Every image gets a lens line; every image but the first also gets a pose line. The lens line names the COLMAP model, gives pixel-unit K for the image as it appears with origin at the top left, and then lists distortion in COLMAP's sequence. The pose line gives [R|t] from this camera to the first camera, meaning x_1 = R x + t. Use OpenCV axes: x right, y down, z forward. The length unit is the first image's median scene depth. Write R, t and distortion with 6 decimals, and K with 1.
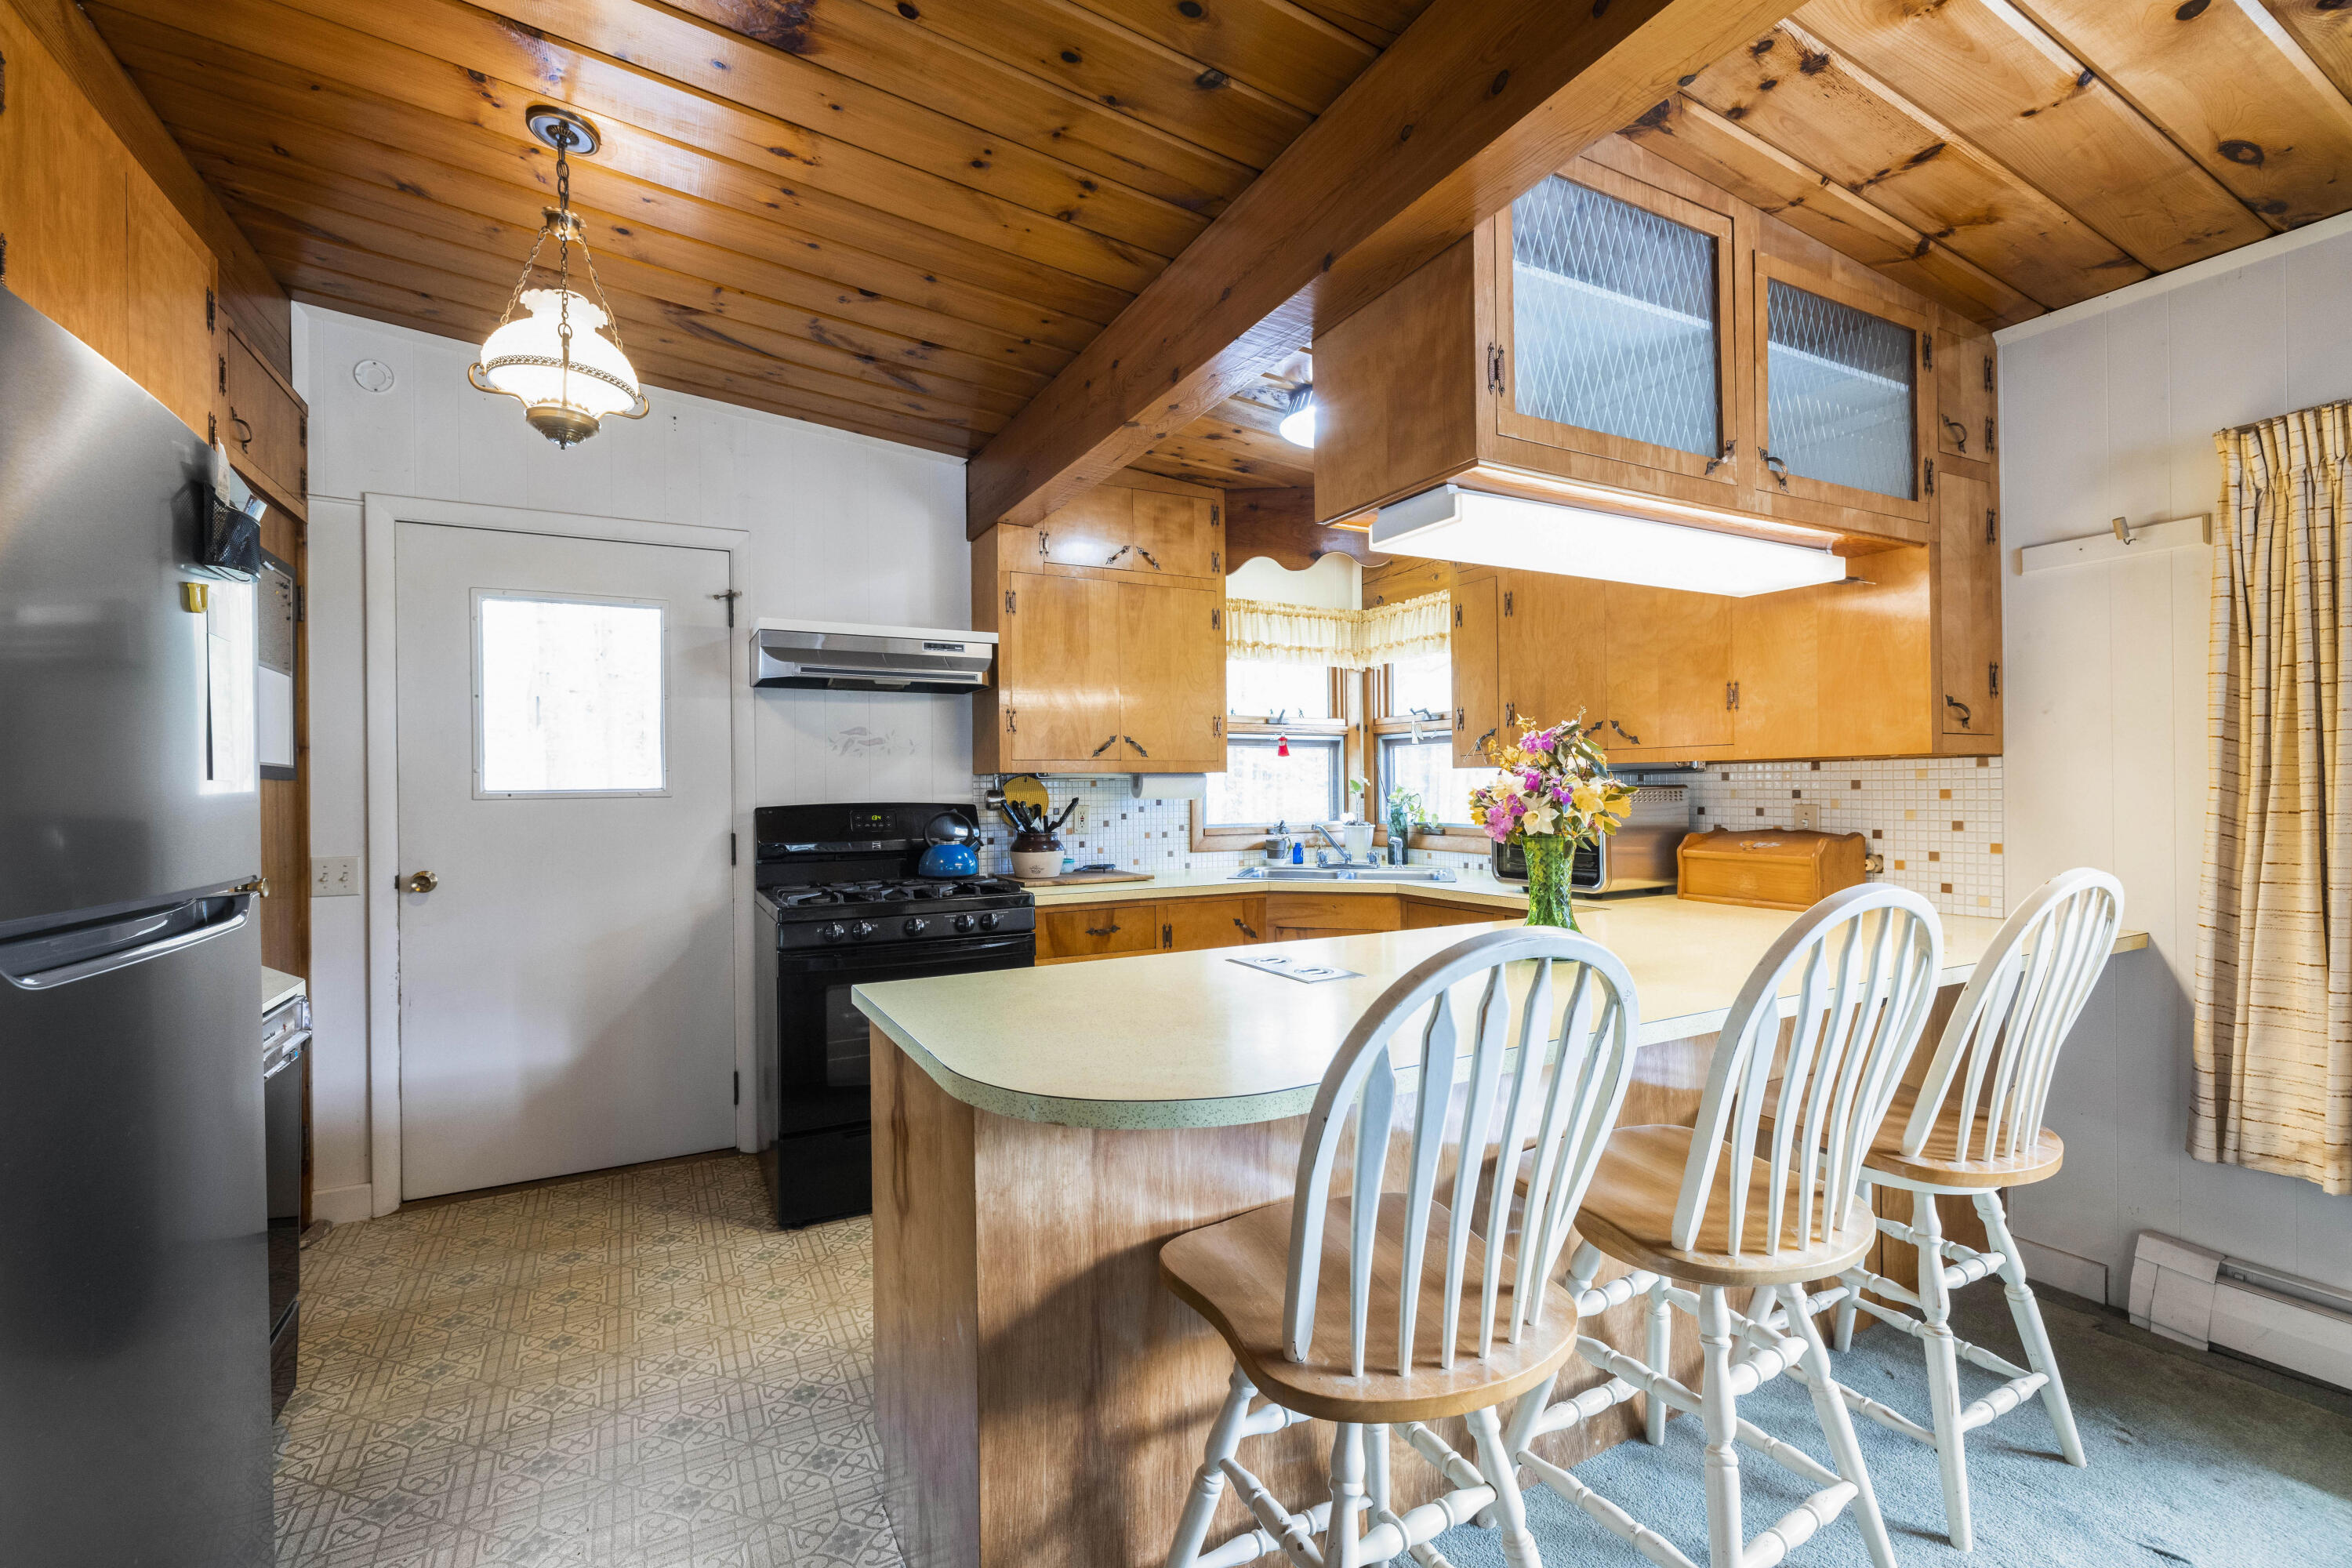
lens RADIAL K [[997.5, 0, 1184.9], [0, 997.5, 785.2], [0, 0, 1]] dist [0.001427, 0.000273]
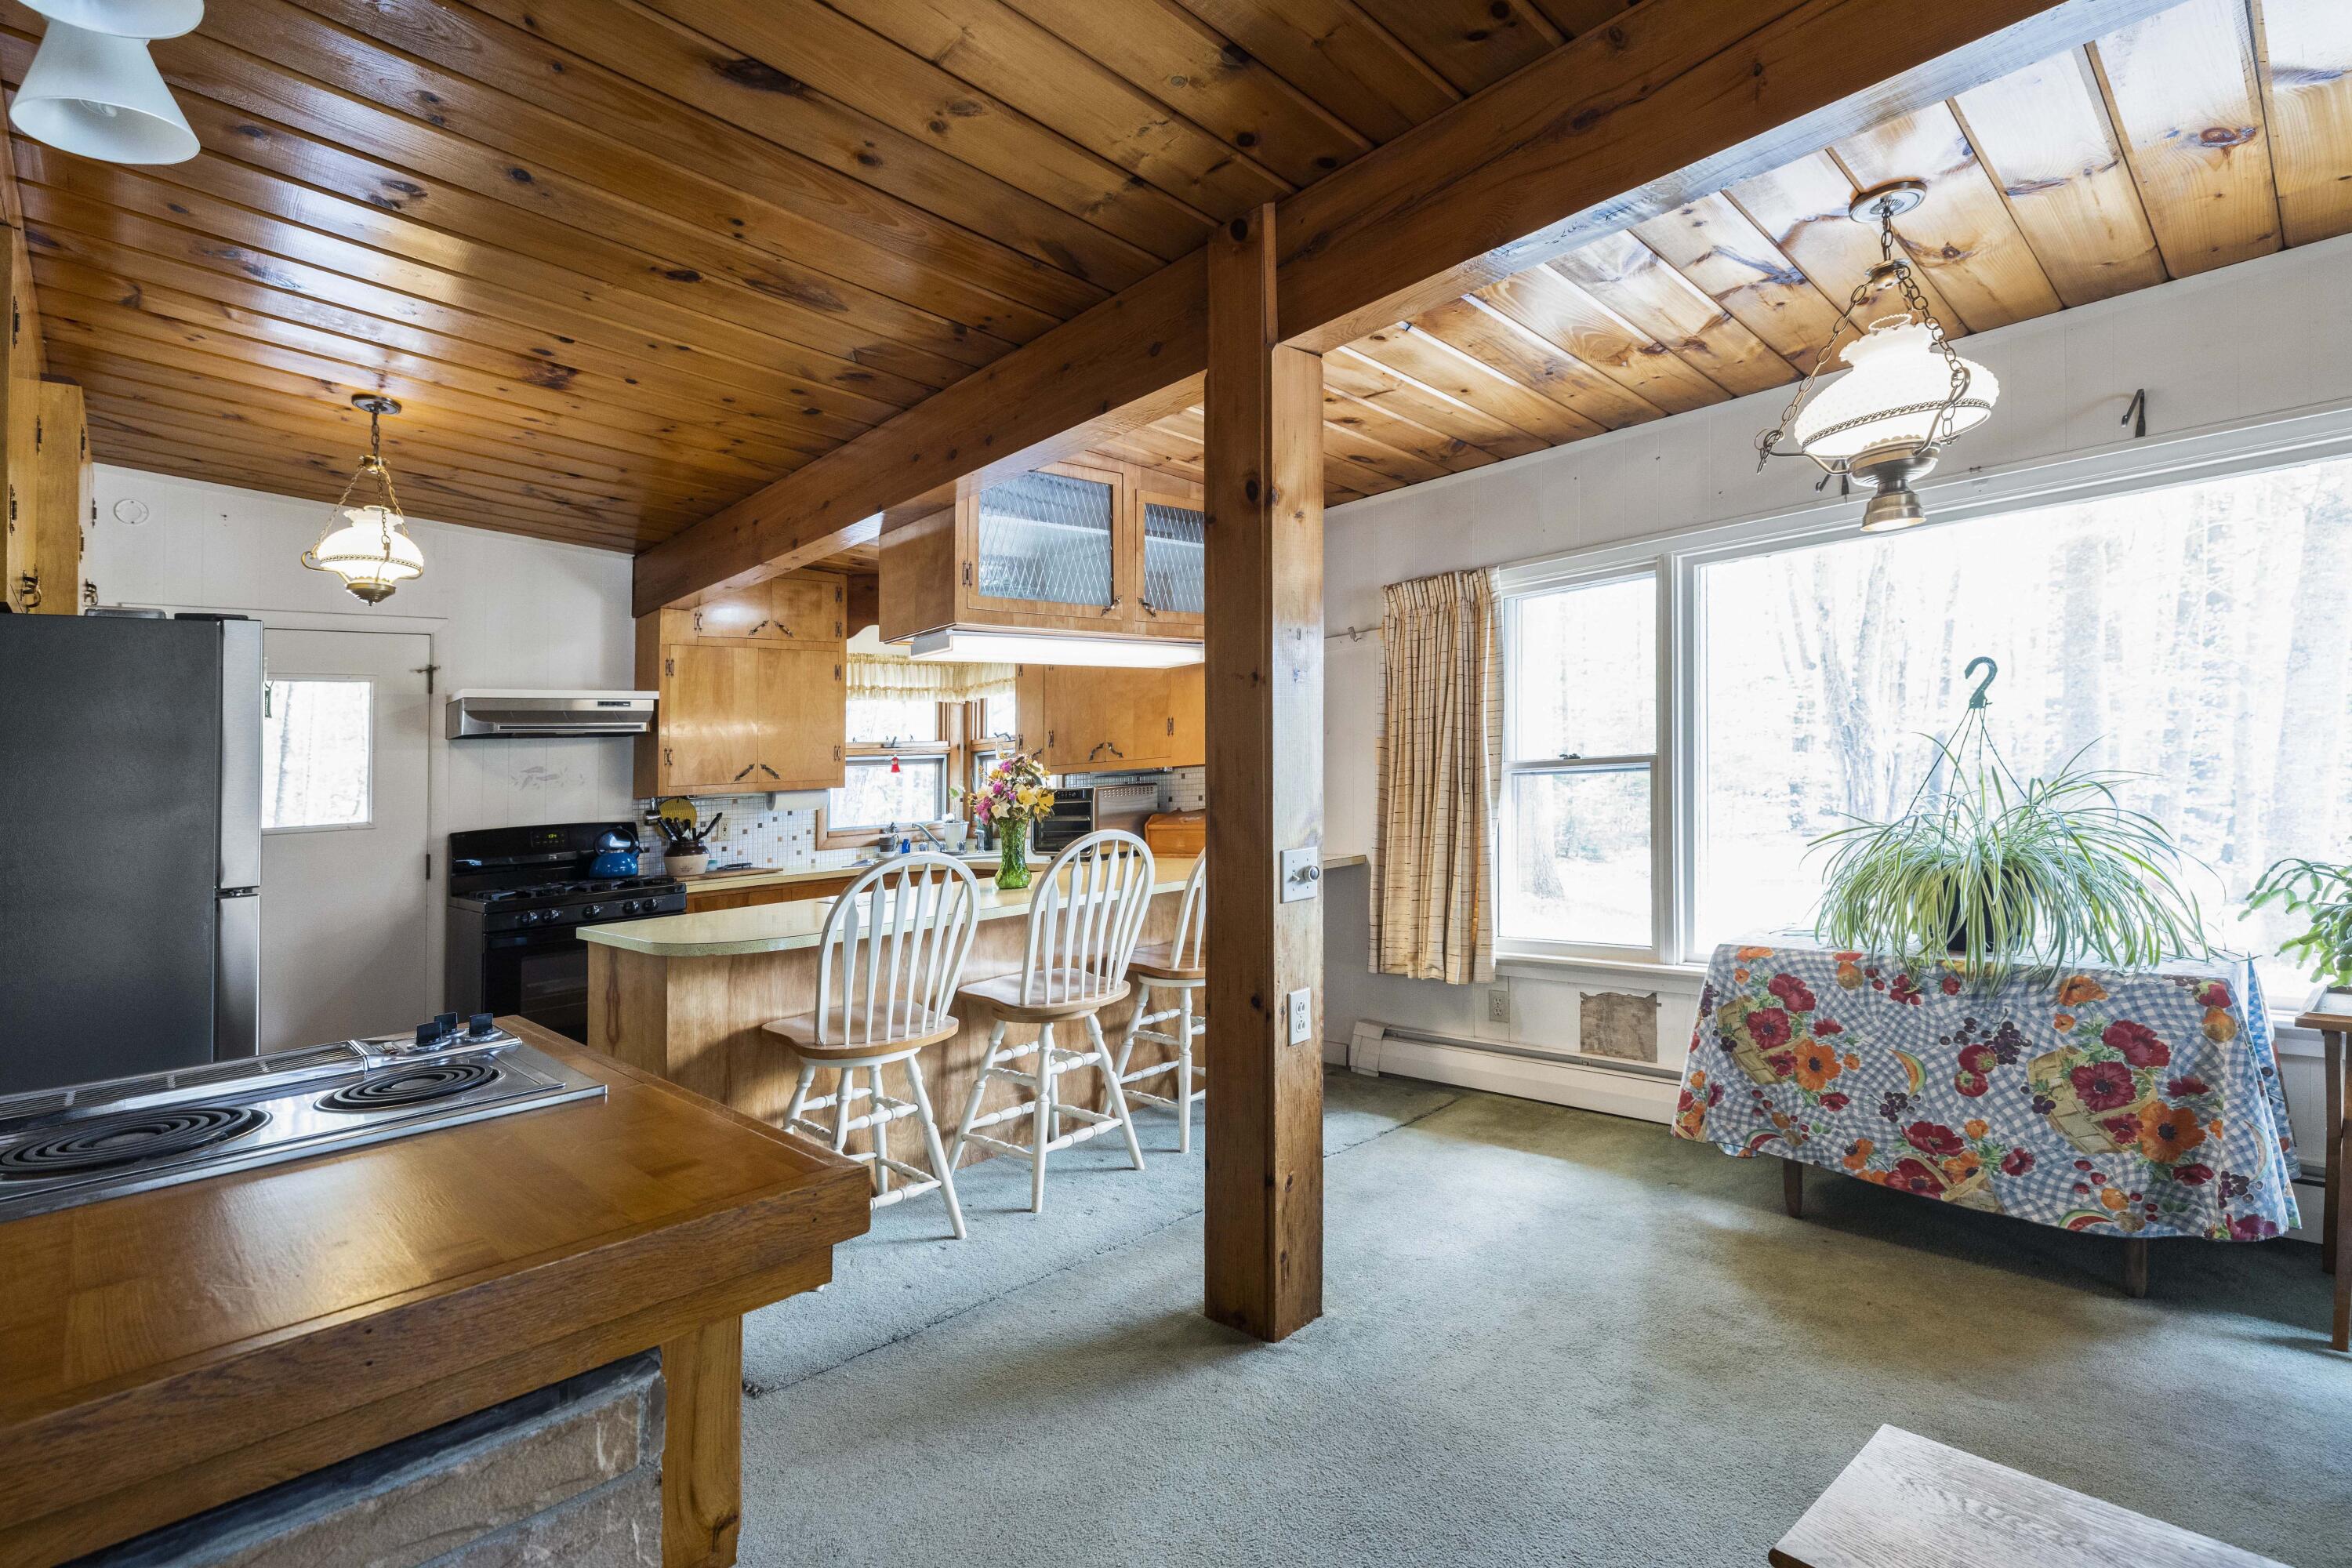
lens RADIAL K [[997.5, 0, 1202.1], [0, 997.5, 637.8], [0, 0, 1]] dist [0.001427, 0.000273]
pose [[0.942004, 0.004893, 0.335565, 0.053511], [0.044931, 0.989053, -0.140553, -0.002186], [-0.332580, 0.147479, 0.931472, -0.539081]]
